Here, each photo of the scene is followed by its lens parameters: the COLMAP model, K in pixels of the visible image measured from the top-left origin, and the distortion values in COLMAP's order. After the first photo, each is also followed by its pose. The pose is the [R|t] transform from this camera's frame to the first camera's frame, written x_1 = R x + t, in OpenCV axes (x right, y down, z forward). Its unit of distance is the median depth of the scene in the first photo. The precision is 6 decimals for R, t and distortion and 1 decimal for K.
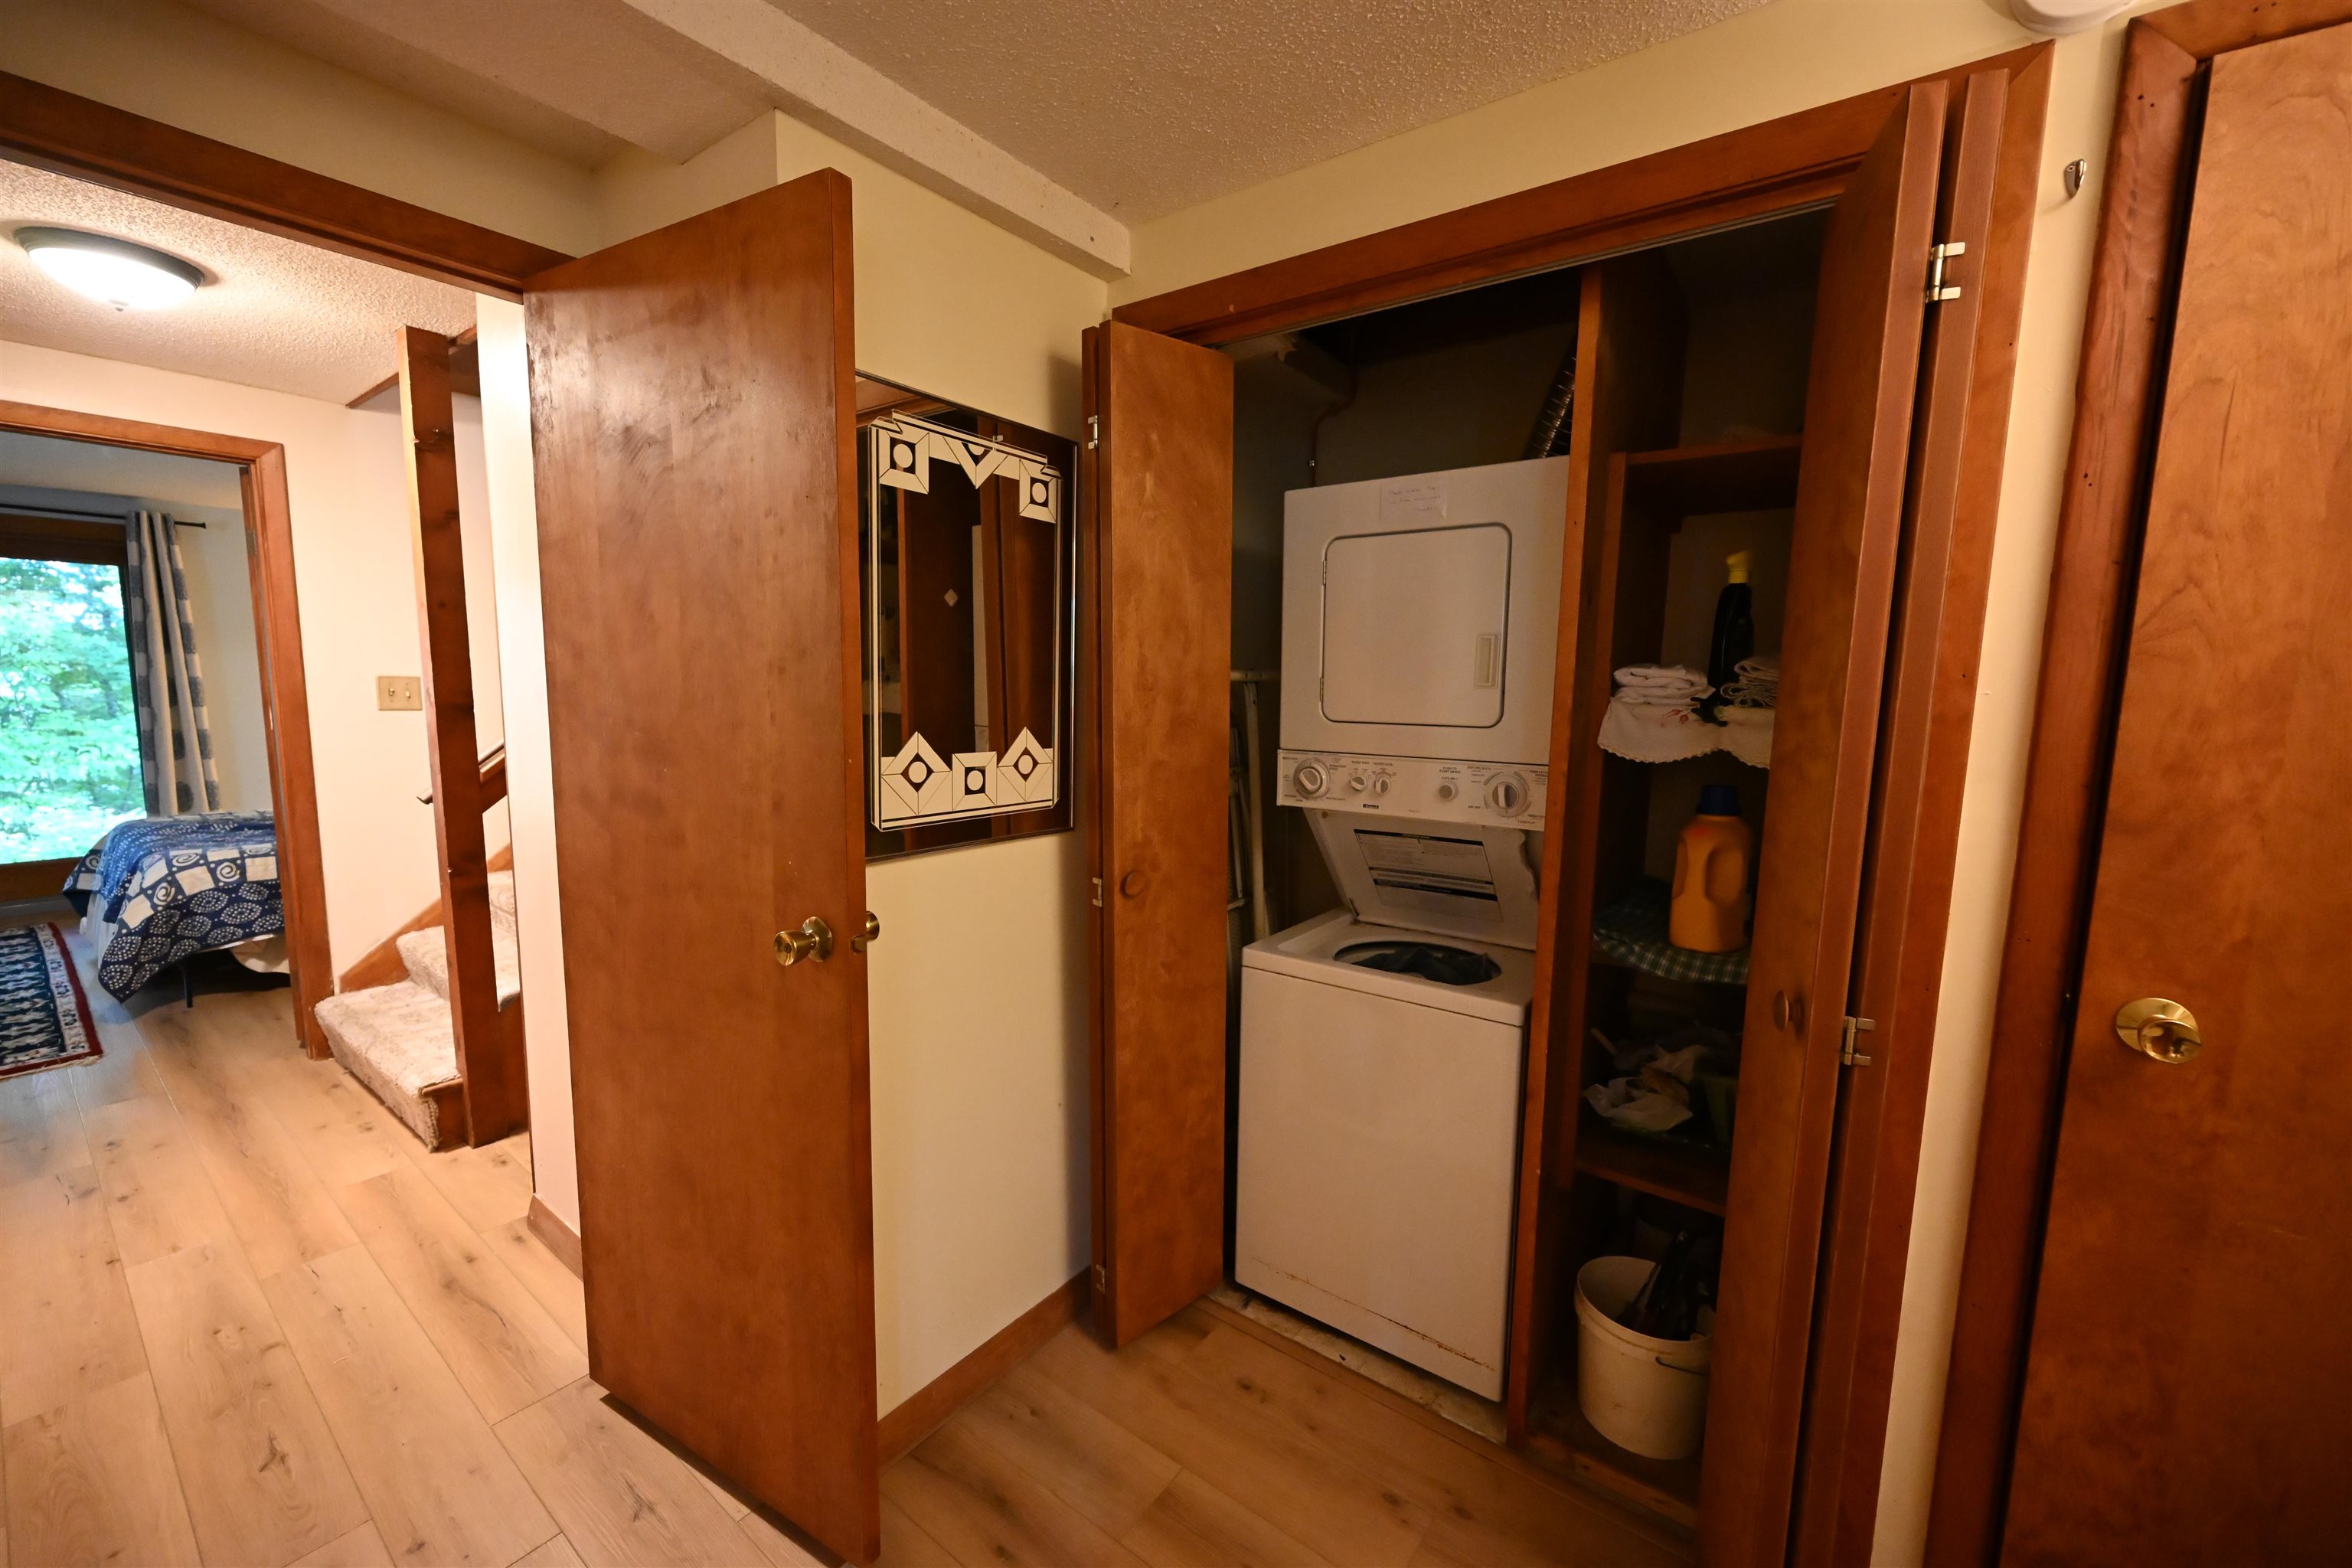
lens RADIAL K [[914.5, 0, 1187.2], [0, 914.5, 787.0], [0, 0, 1]] dist [-0.000947, -0.000456]
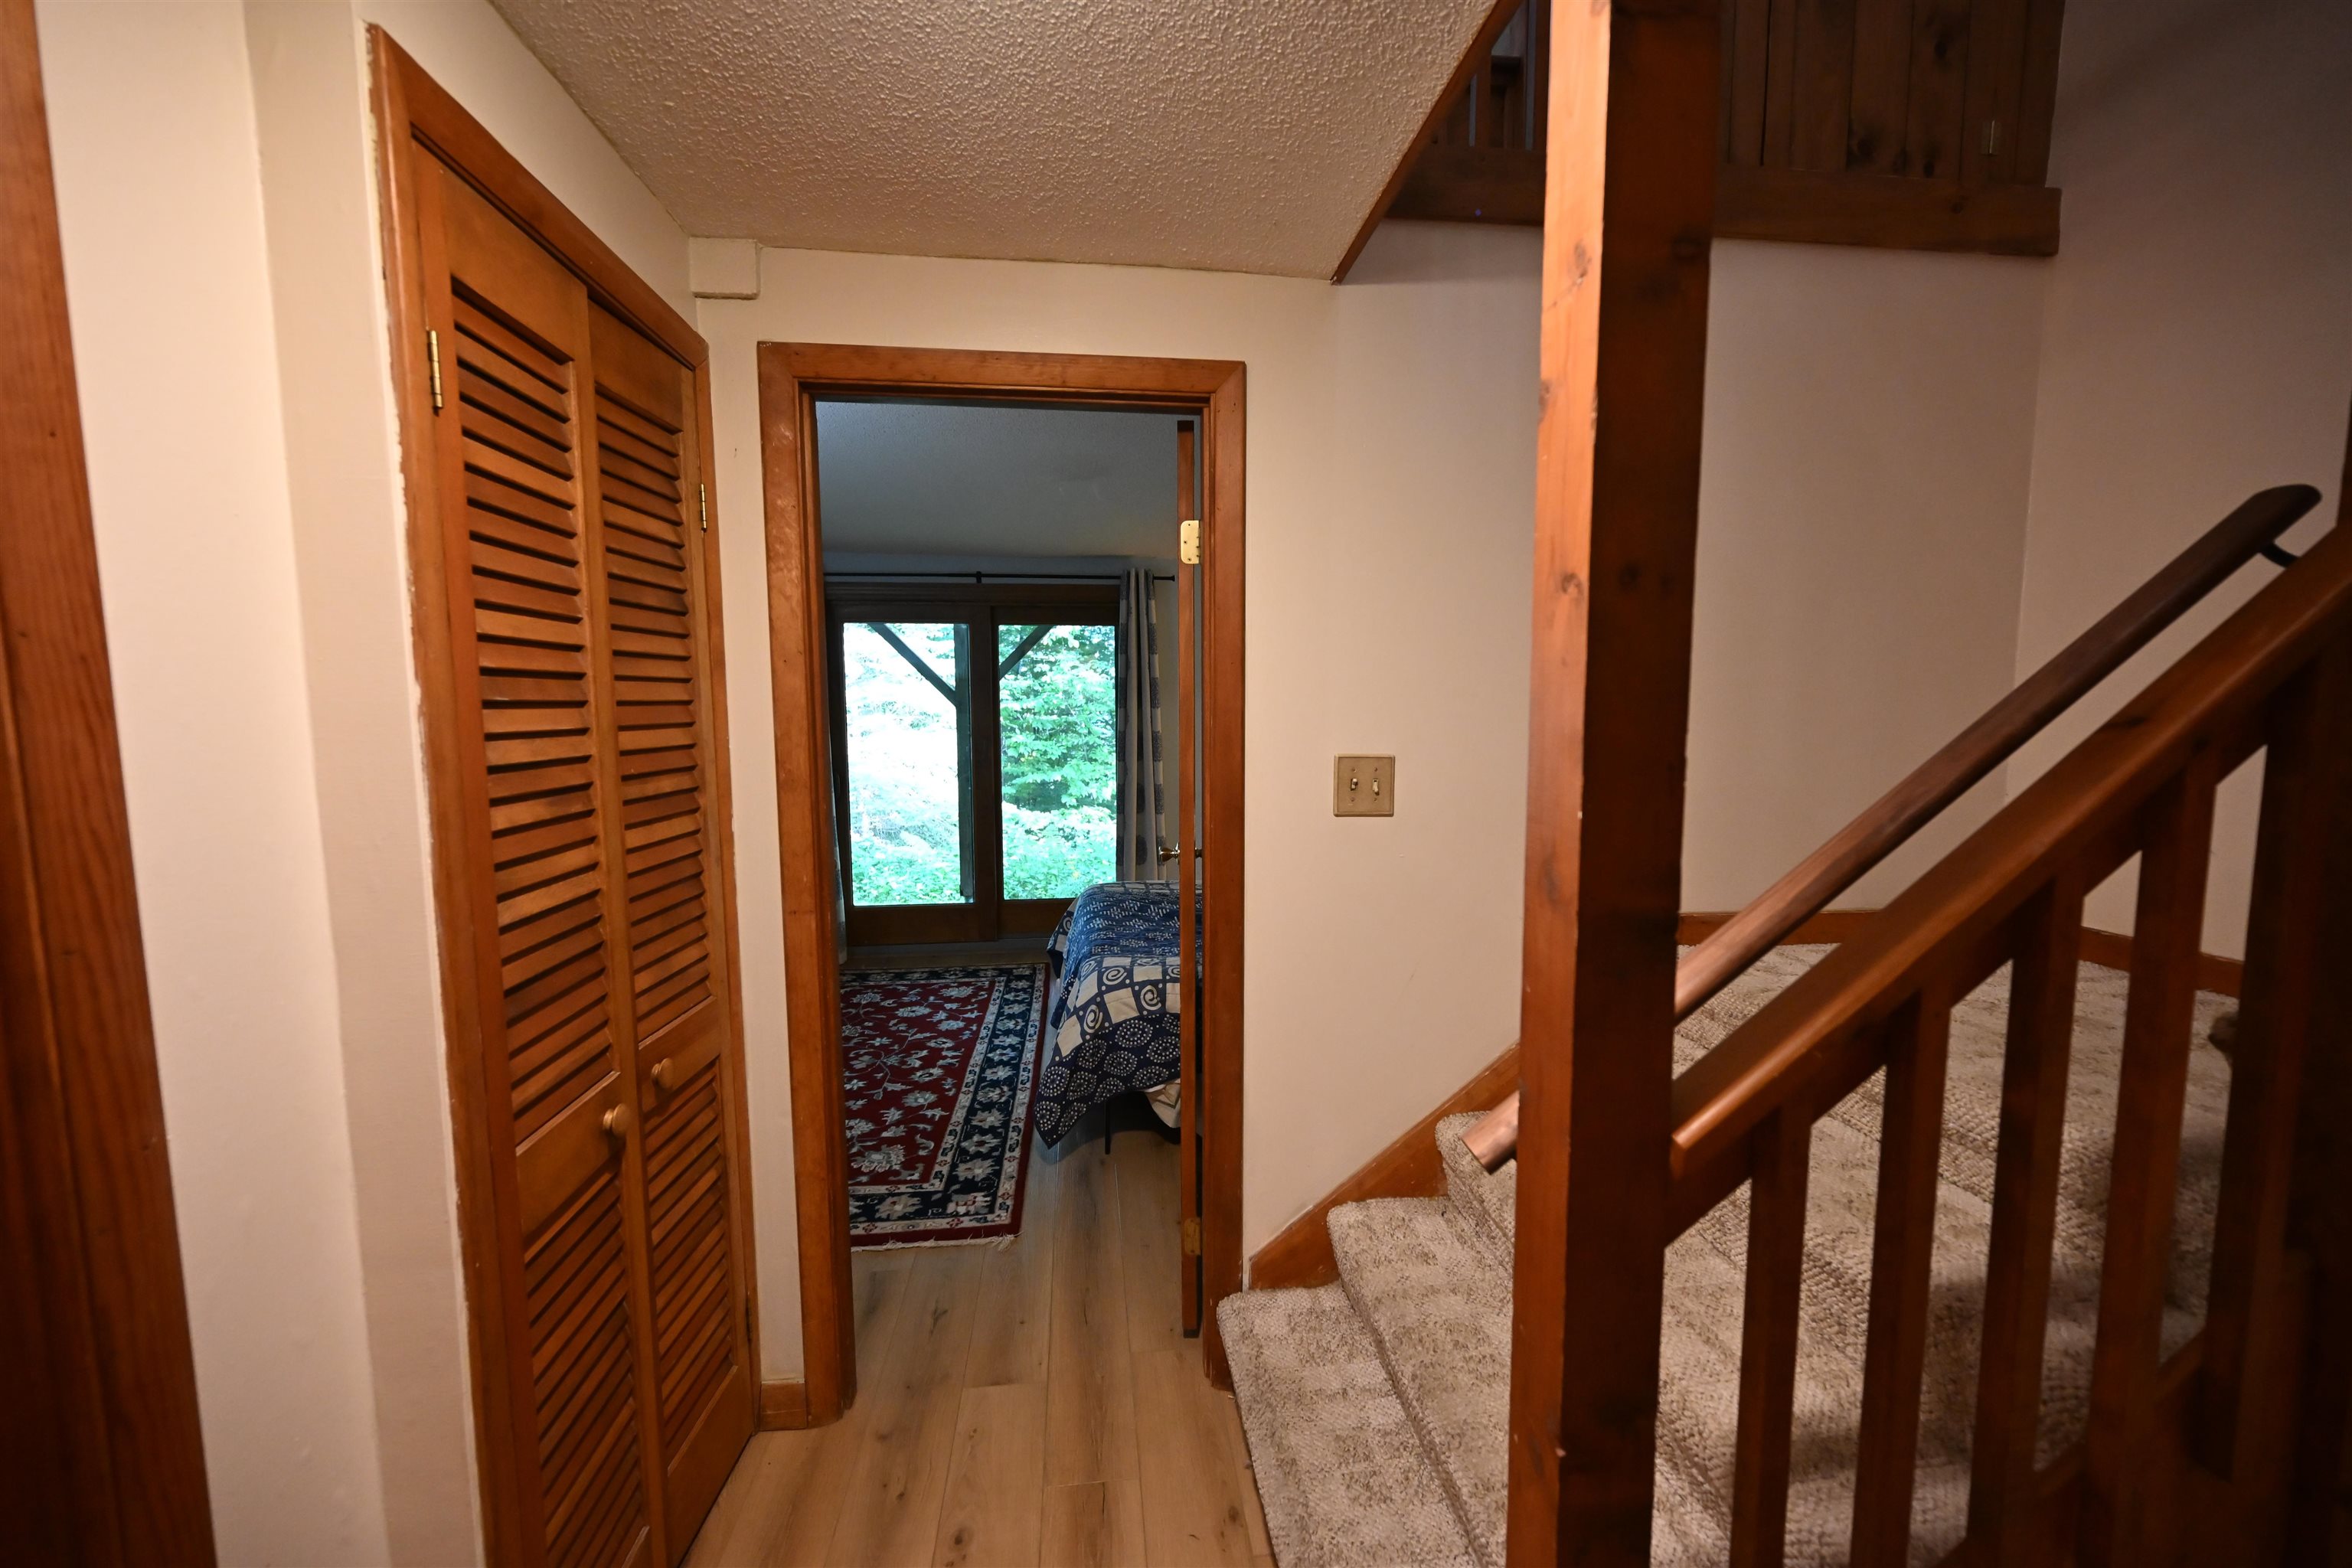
lens RADIAL K [[914.5, 0, 1177.3], [0, 914.5, 789.2], [0, 0, 1]] dist [-0.000947, -0.000456]
pose [[0.678698, 0.047891, -0.732854, -0.494967], [-0.070110, 0.997539, 0.000259, -0.086826], [0.731063, 0.051205, 0.680386, 0.499775]]
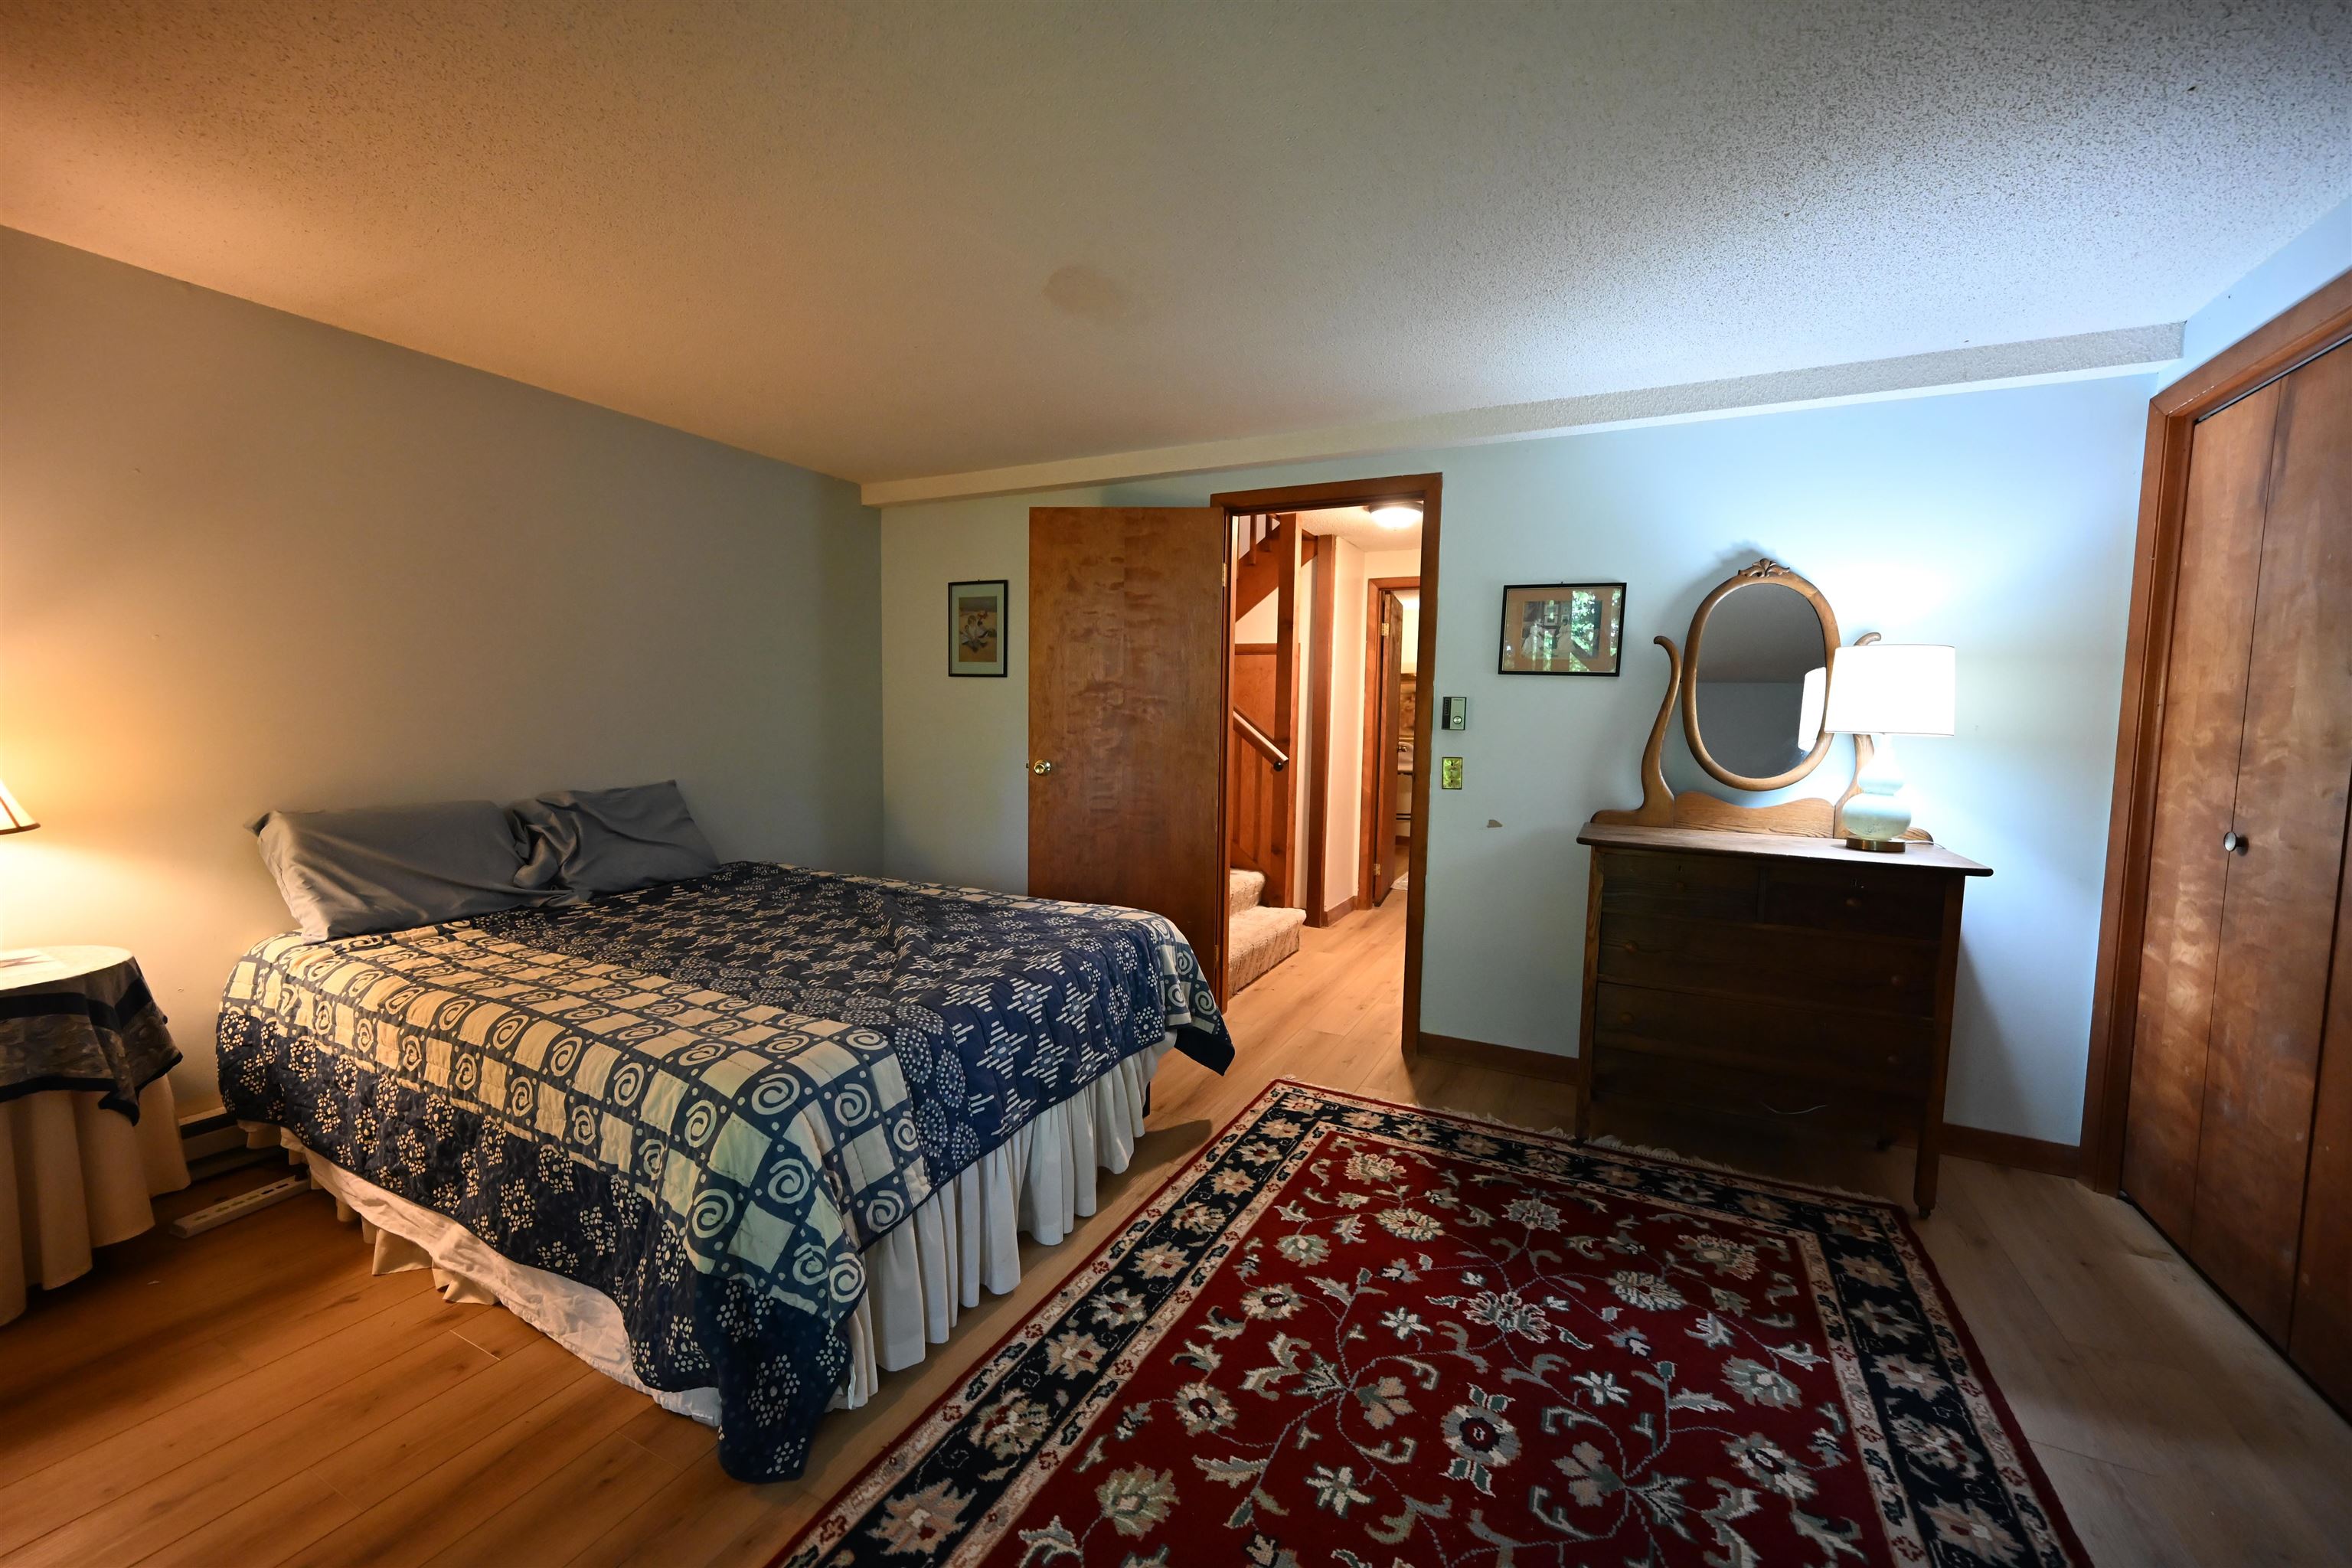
lens RADIAL K [[914.5, 0, 1179.4], [0, 914.5, 786.7], [0, 0, 1]] dist [-0.000947, -0.000456]
pose [[-0.169372, -0.102791, 0.980177, -1.905985], [0.095619, 0.988140, 0.120149, -0.128675], [-0.980903, 0.114073, -0.157535, 1.108210]]
